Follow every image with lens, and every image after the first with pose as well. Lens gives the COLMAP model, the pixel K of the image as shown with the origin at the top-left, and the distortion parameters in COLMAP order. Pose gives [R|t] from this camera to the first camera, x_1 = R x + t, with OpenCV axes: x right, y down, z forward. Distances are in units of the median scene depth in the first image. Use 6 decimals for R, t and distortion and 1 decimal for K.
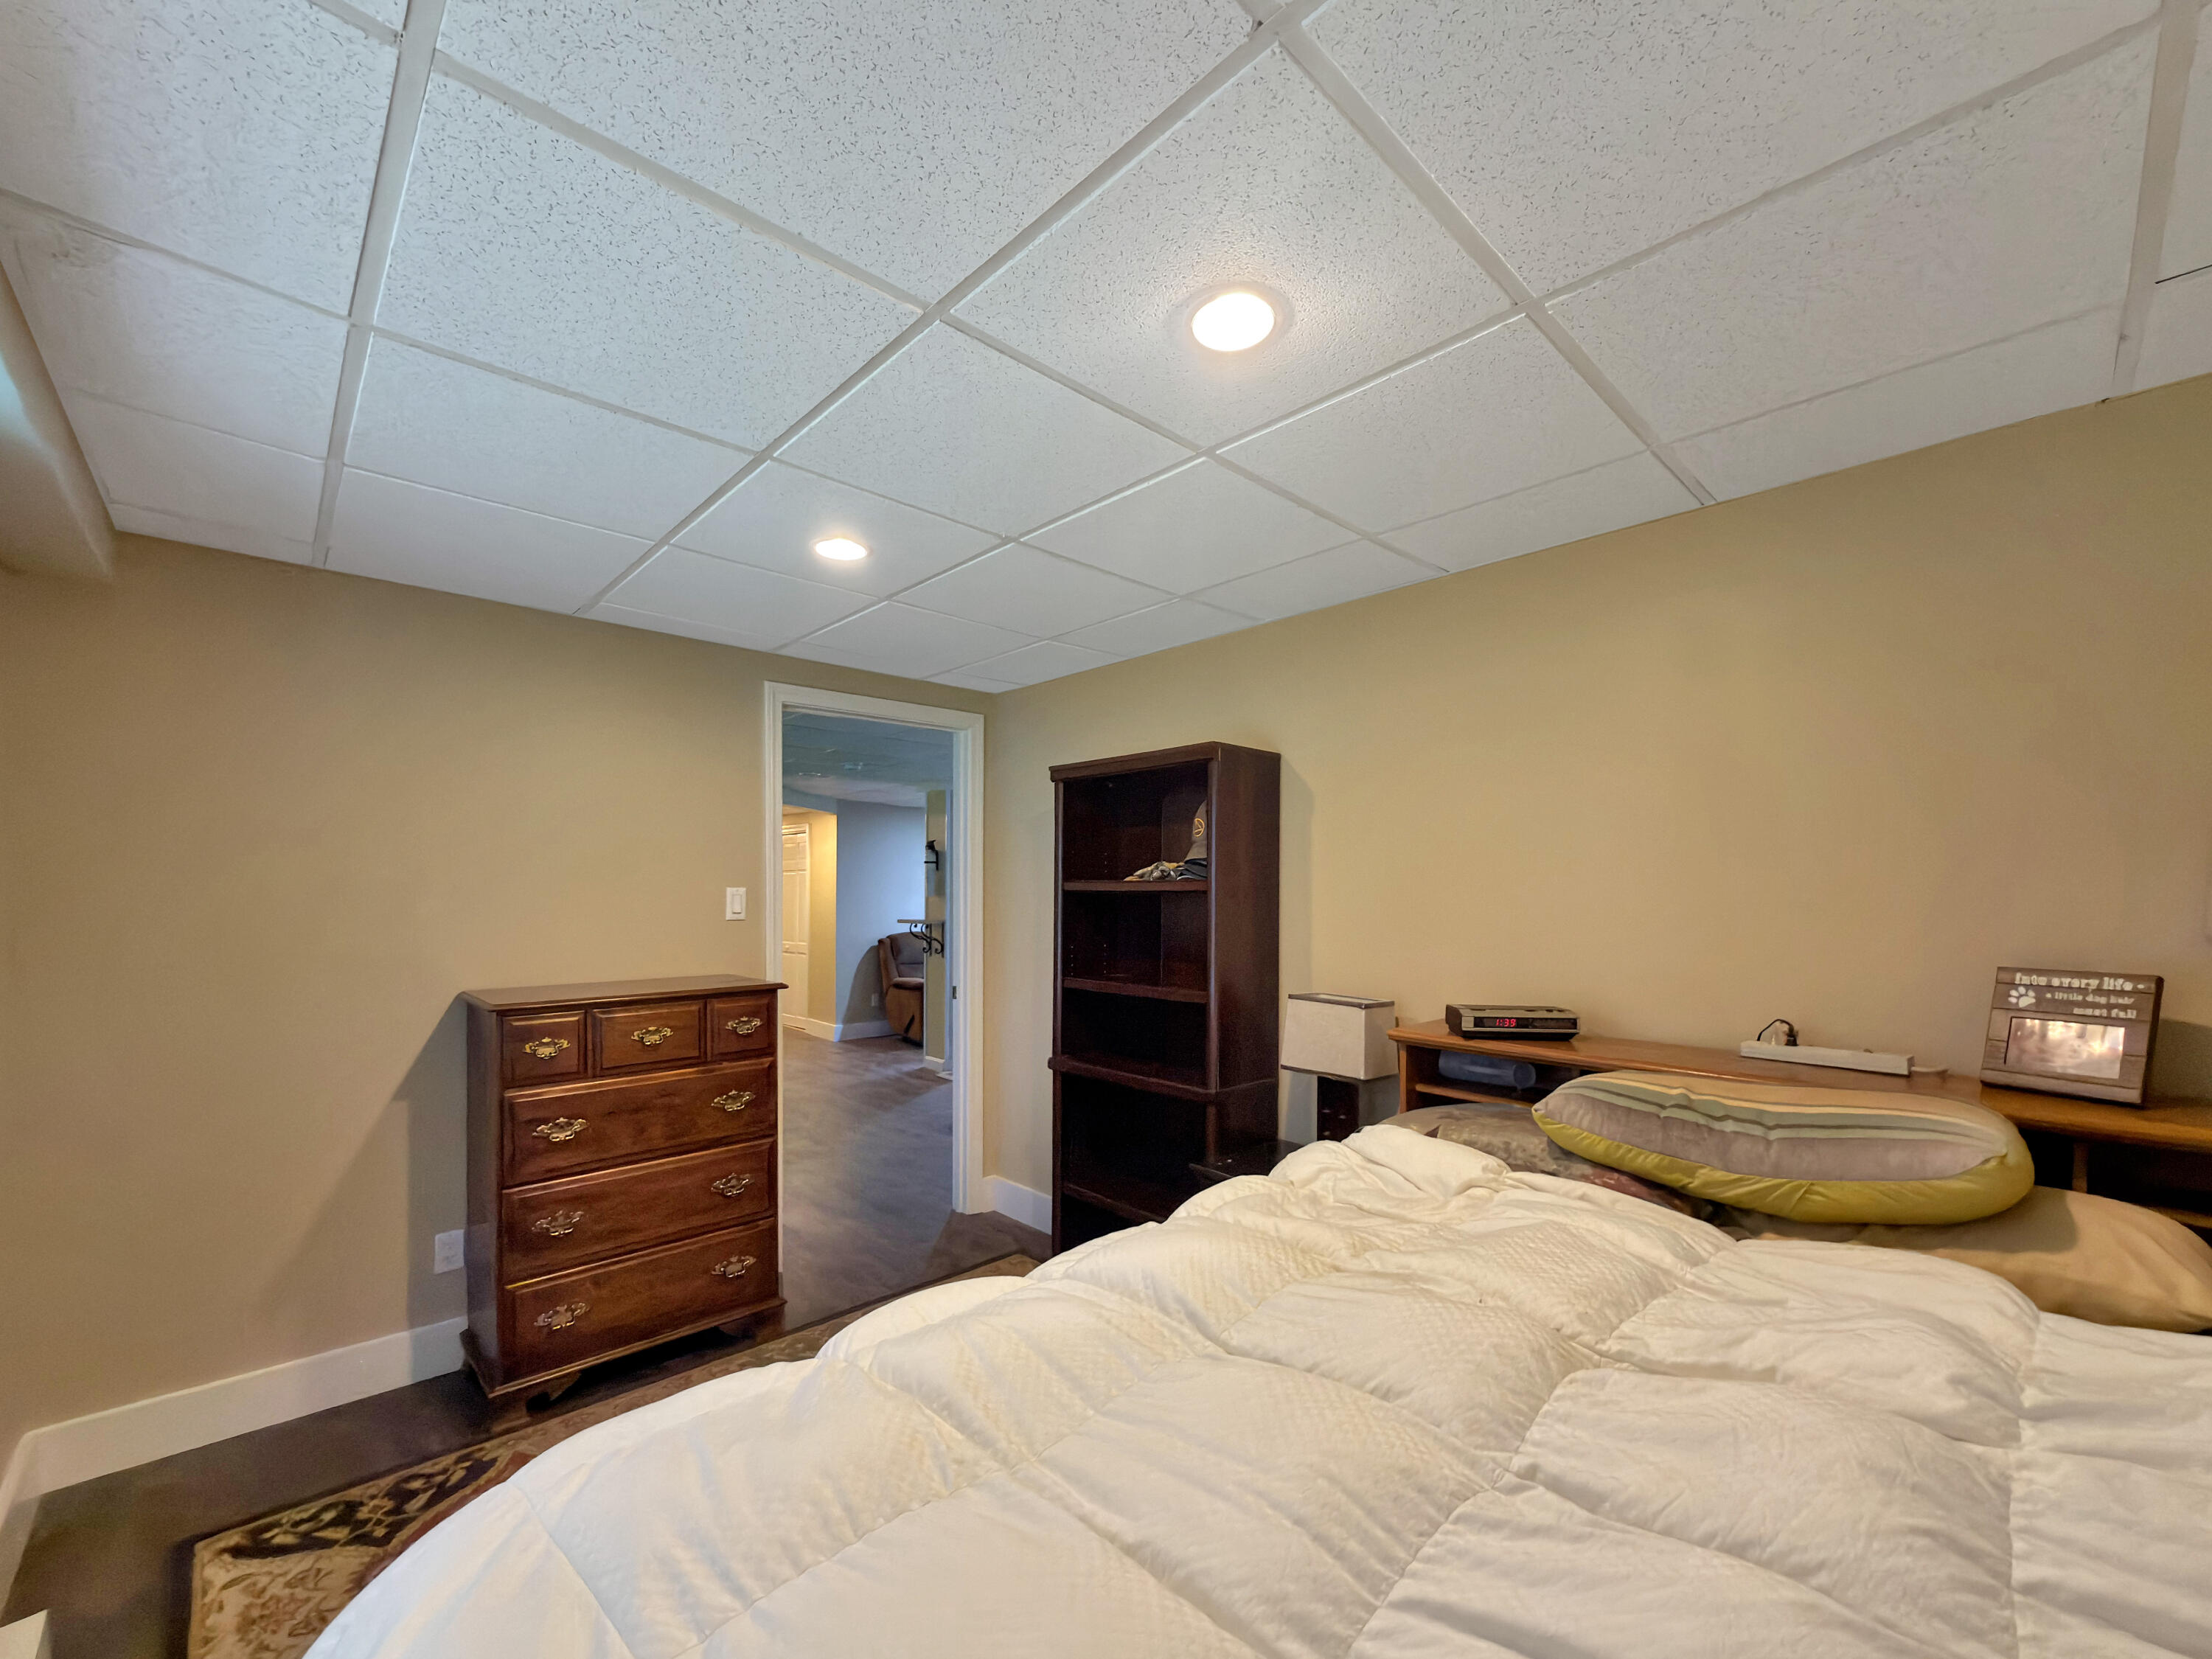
lens RADIAL K [[897.4, 0, 1109.7], [0, 897.4, 838.9], [0, 0, 1]] dist [0.001391, 0.000110]
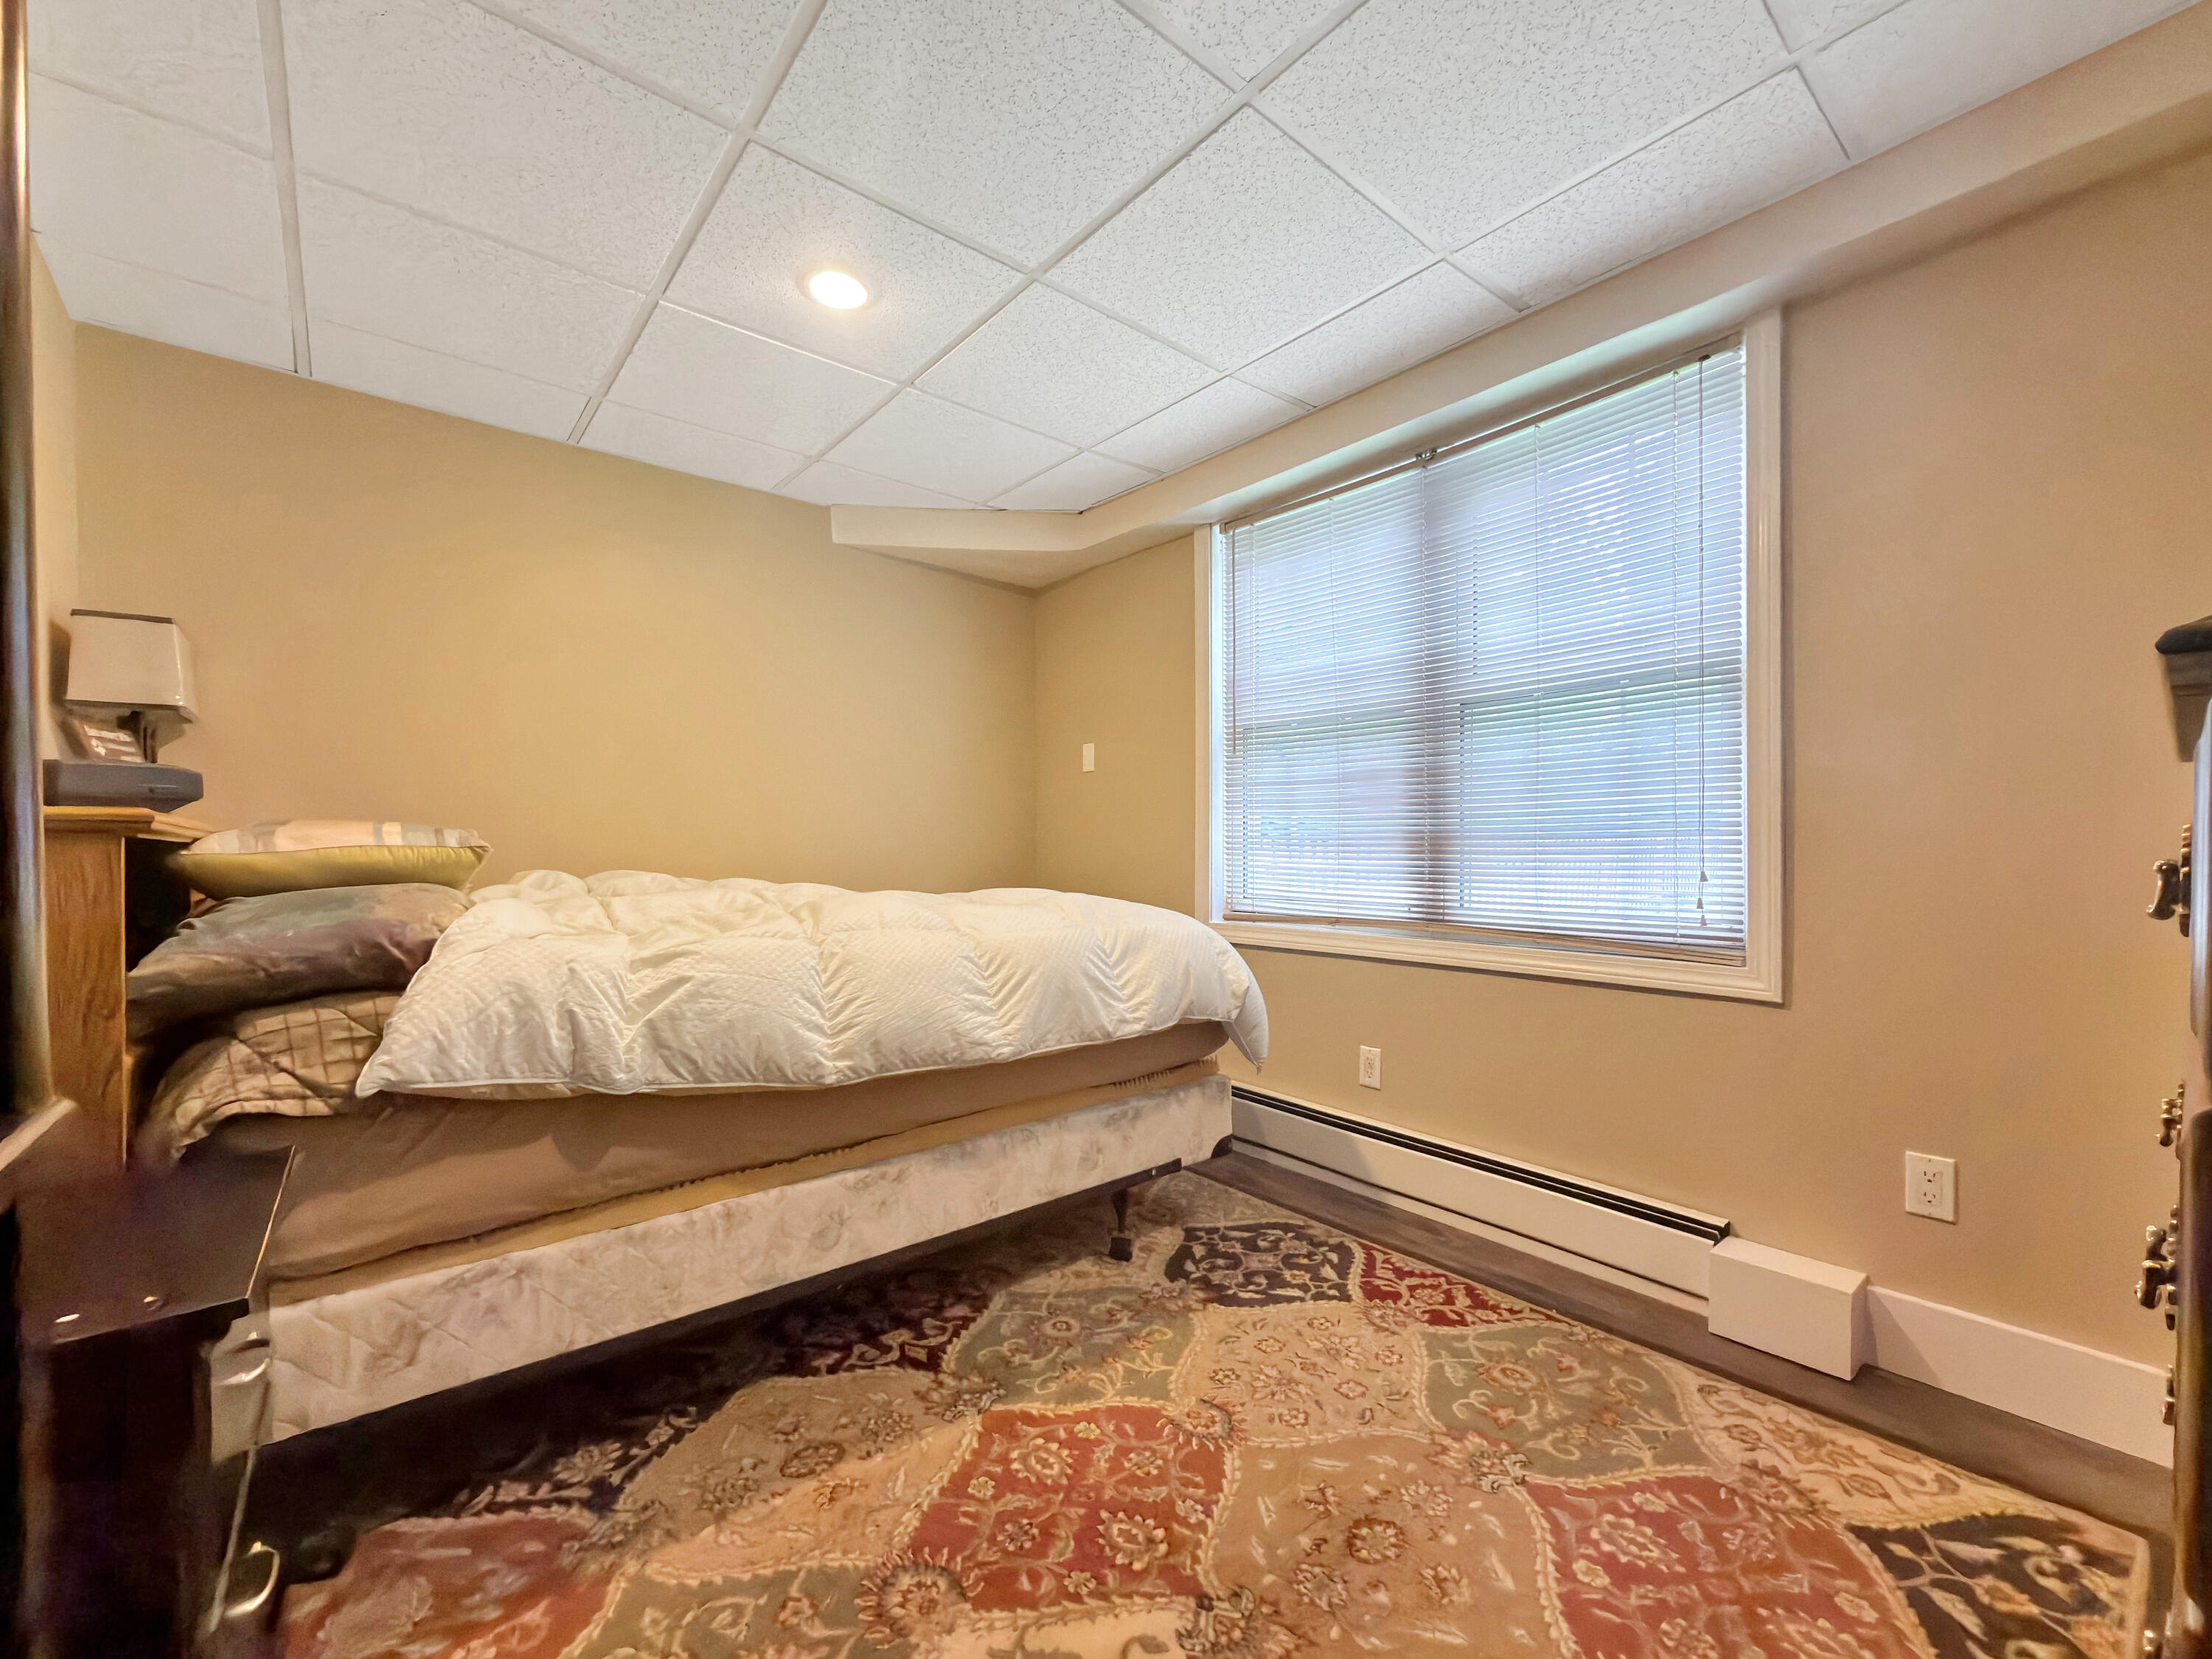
lens RADIAL K [[897.4, 0, 1100.6], [0, 897.4, 841.9], [0, 0, 1]] dist [0.001391, 0.000110]
pose [[-0.997762, 0.009479, 0.066192, -0.286117], [0.005801, 0.998440, -0.055531, 0.295873], [-0.066616, -0.055022, -0.996260, 1.751443]]
